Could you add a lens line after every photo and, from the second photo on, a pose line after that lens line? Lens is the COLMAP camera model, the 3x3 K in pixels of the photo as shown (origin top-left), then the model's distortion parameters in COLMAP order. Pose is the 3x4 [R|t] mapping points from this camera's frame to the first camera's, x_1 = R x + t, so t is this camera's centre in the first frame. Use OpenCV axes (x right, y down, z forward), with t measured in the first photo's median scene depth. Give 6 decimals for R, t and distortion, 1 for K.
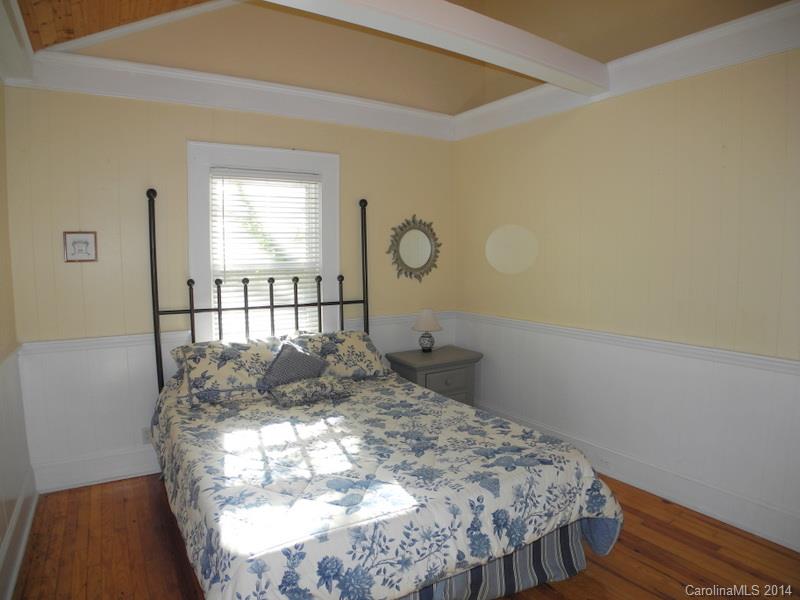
lens RADIAL K [[492.7, 0, 412.5], [0, 492.7, 301.2], [0, 0, 1]] dist [-0.158336, 0.051373]
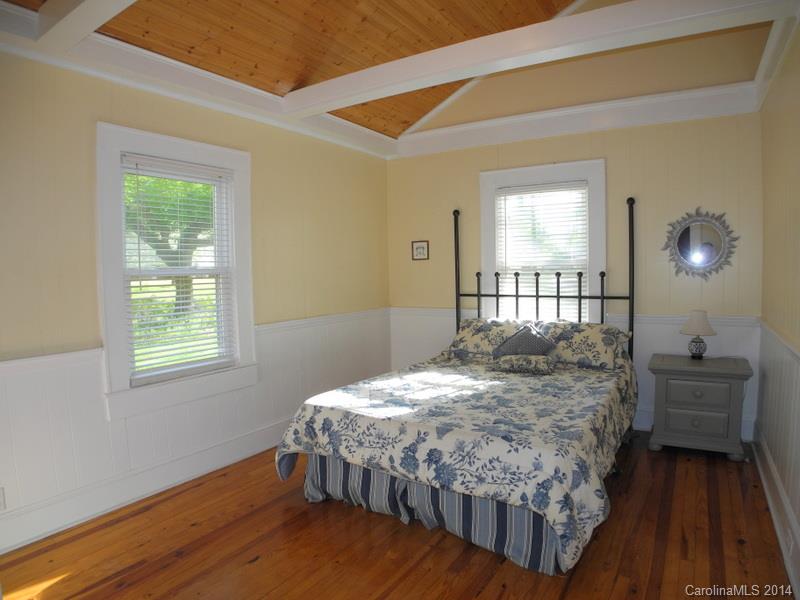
lens RADIAL K [[492.7, 0, 408.7], [0, 492.7, 300.3], [0, 0, 1]] dist [-0.158336, 0.051373]
pose [[0.418794, 0.053185, -0.906522, 0.553269], [-0.064481, 0.997505, 0.028734, 0.005675], [0.905789, 0.046420, 0.421179, 0.159607]]
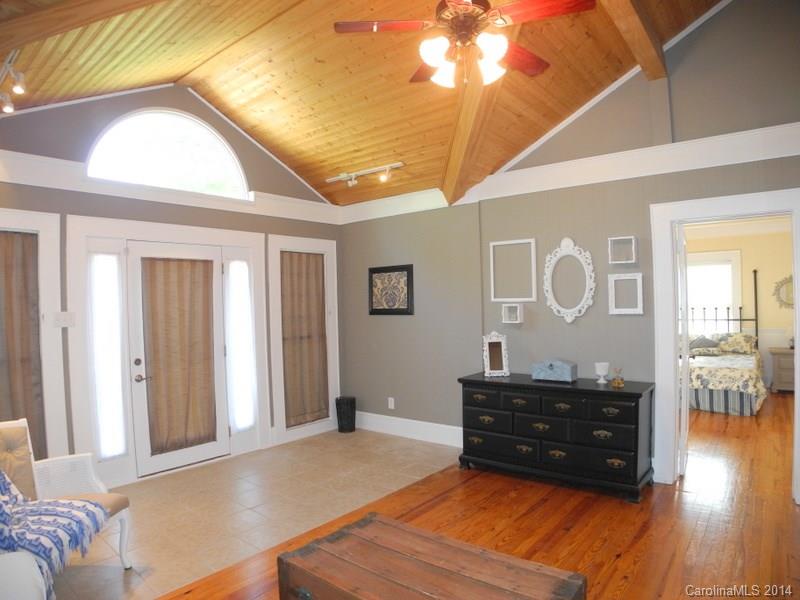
lens RADIAL K [[492.7, 0, 404.3], [0, 492.7, 297.0], [0, 0, 1]] dist [-0.158336, 0.051373]
pose [[0.300733, -0.015083, -0.953589, 1.152980], [-0.066138, 0.997138, -0.036630, 0.065290], [0.951412, 0.074084, 0.298874, -0.864228]]
